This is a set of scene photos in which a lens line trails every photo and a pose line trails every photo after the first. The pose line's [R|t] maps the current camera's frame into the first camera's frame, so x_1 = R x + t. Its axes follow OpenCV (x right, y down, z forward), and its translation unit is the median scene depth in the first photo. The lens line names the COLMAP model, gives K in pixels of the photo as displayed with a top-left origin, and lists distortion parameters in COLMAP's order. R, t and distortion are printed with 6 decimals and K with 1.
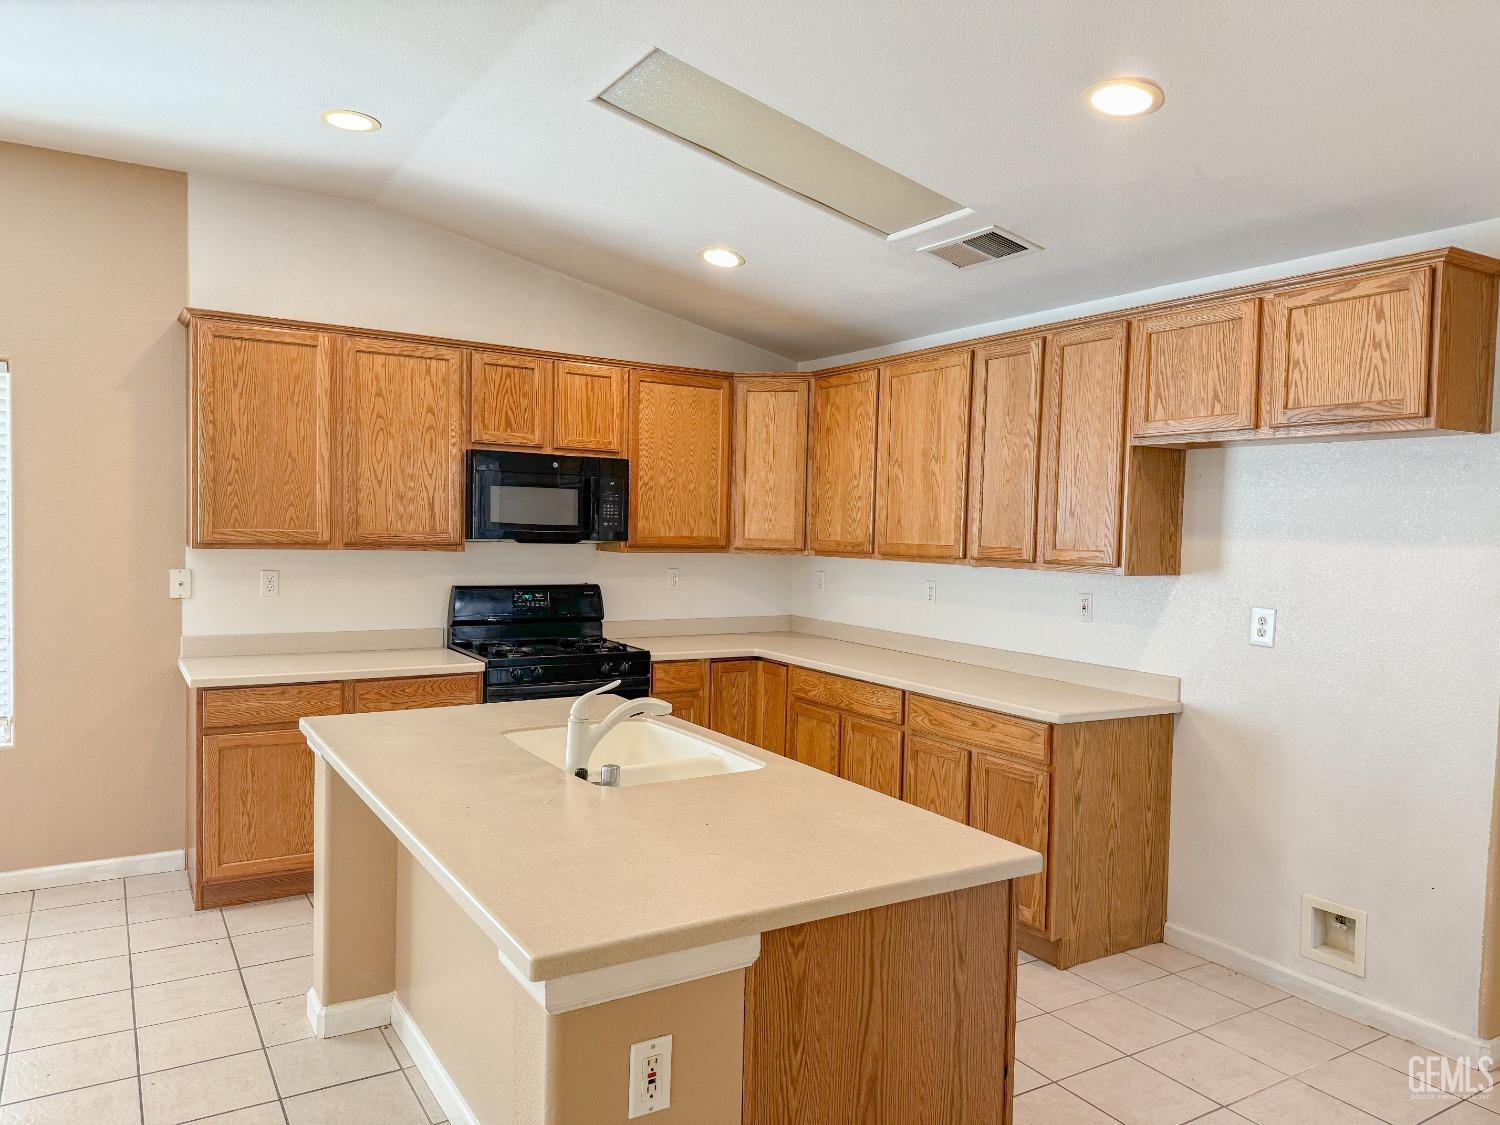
lens RADIAL K [[1042.3, 0, 748.3], [0, 1042.3, 565.5], [0, 0, 1]] dist [0.109266, -0.161973]
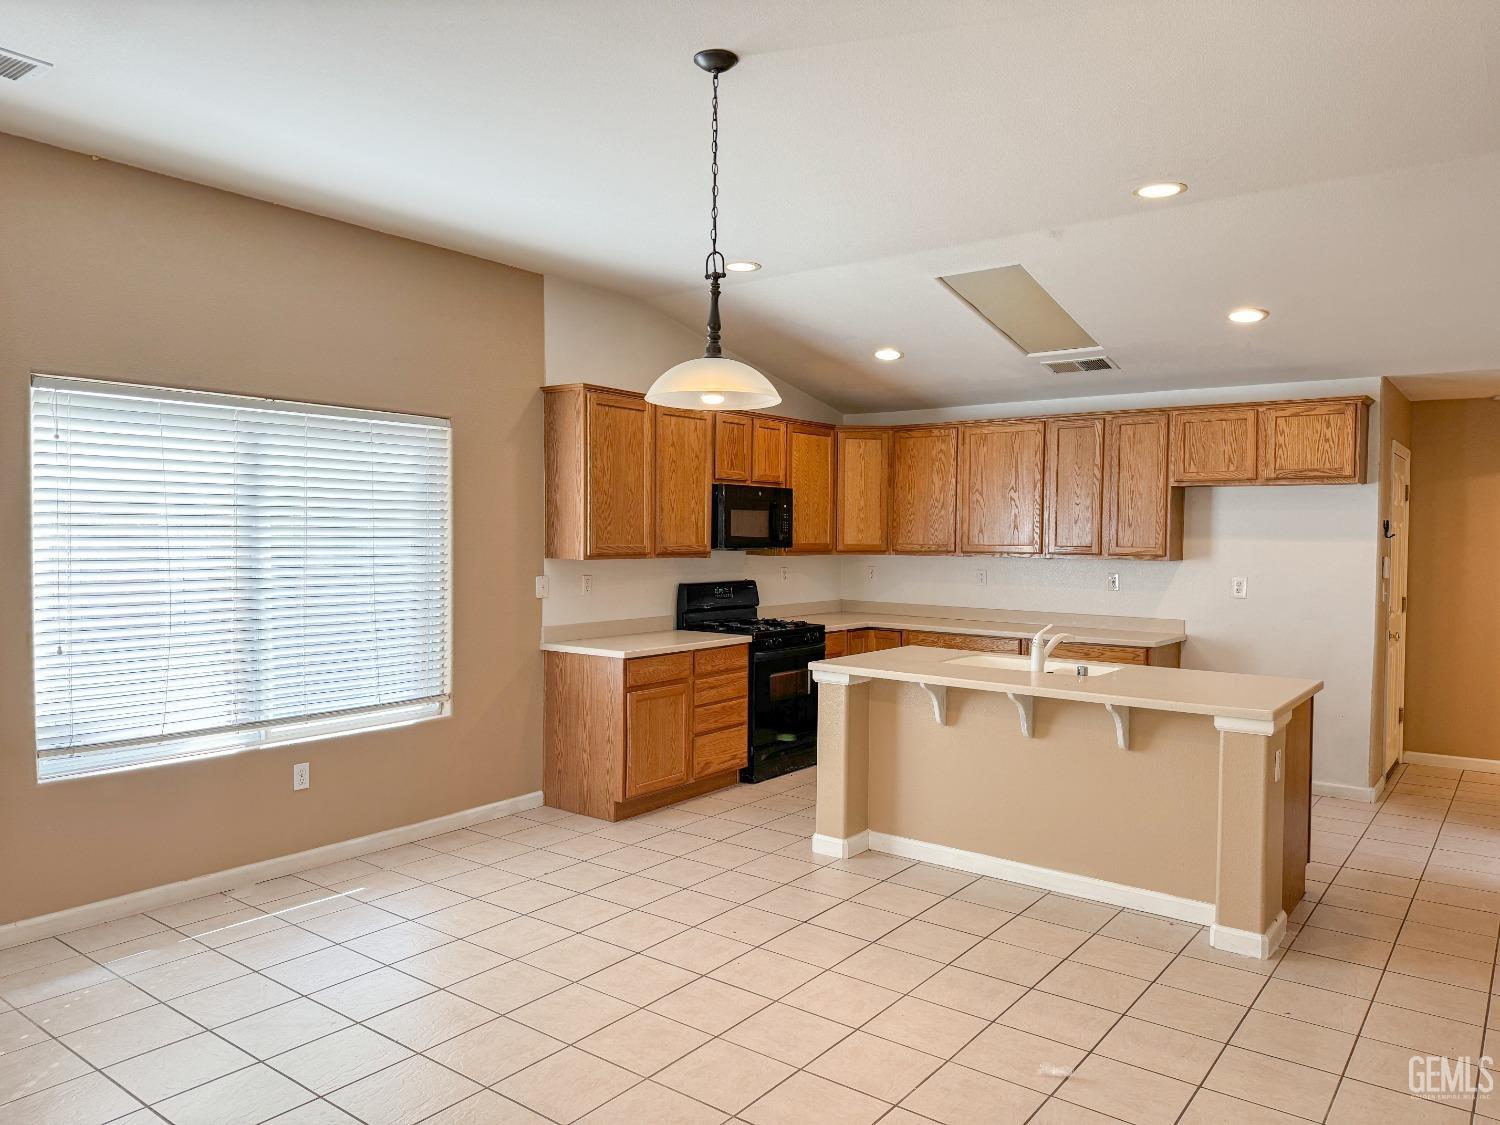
lens RADIAL K [[1042.3, 0, 748.3], [0, 1042.3, 565.5], [0, 0, 1]] dist [0.109266, -0.161973]
pose [[0.932198, -0.027397, 0.360910, -0.773762], [0.027940, 0.999603, 0.003714, -0.007463], [-0.360869, 0.006622, 0.932593, -0.310656]]
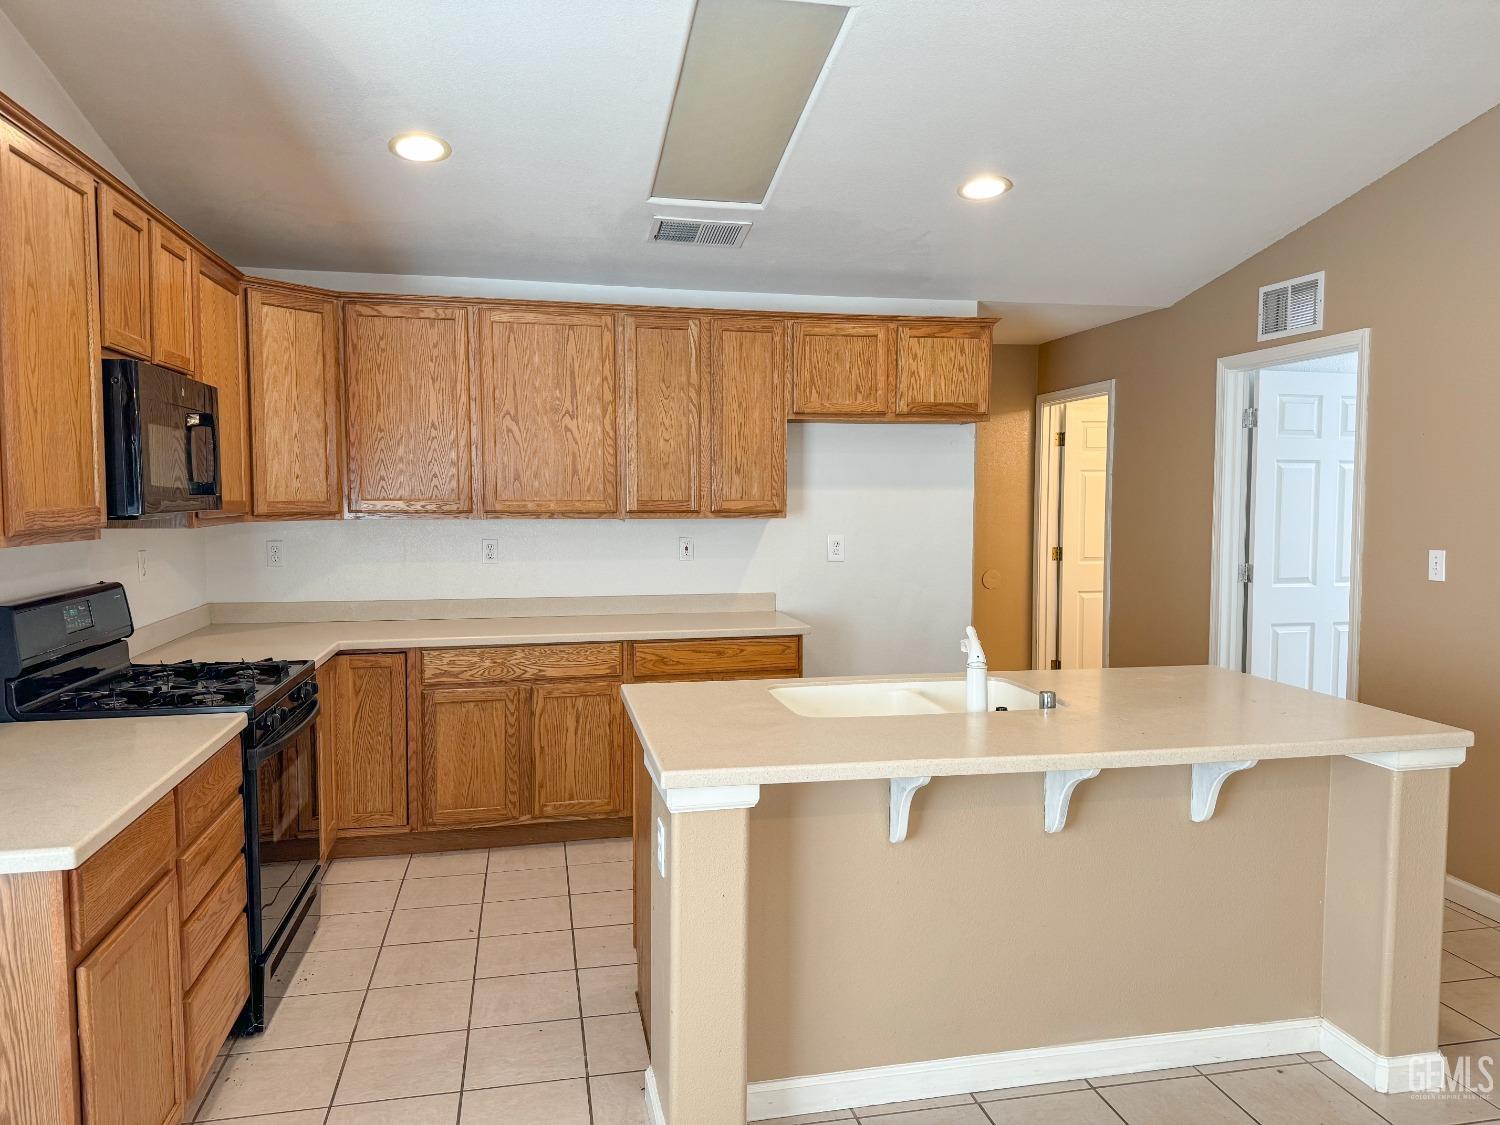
lens RADIAL K [[1042.3, 0, 748.3], [0, 1042.3, 565.5], [0, 0, 1]] dist [0.109266, -0.161973]
pose [[0.337238, -0.089059, 0.937197, -0.745411], [0.044426, 0.995912, 0.078653, -0.030517], [-0.940370, 0.015111, 0.339816, 0.516925]]
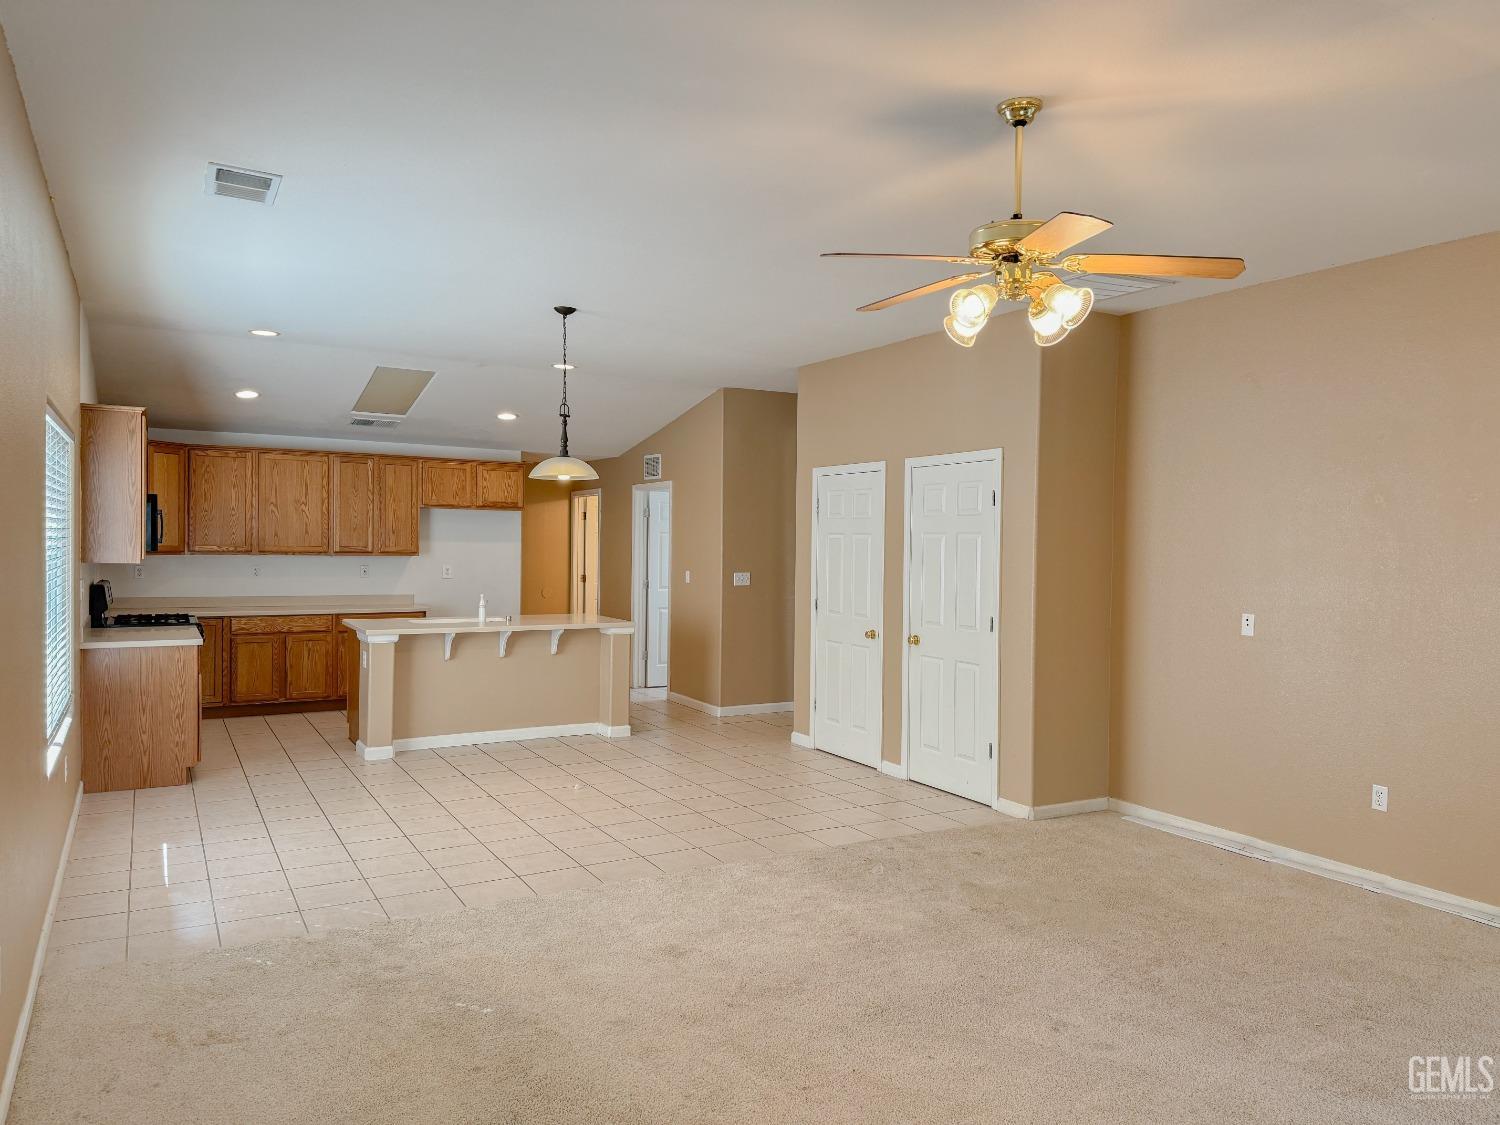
lens RADIAL K [[1034.7, 0, 791.4], [0, 1034.7, 564.7], [0, 0, 1]] dist [0.100704, -0.228390]
pose [[-0.006090, -0.046623, 0.998894, -1.939673], [0.023167, 0.998638, 0.046752, -0.059637], [-0.999713, 0.023426, -0.005001, 0.065538]]
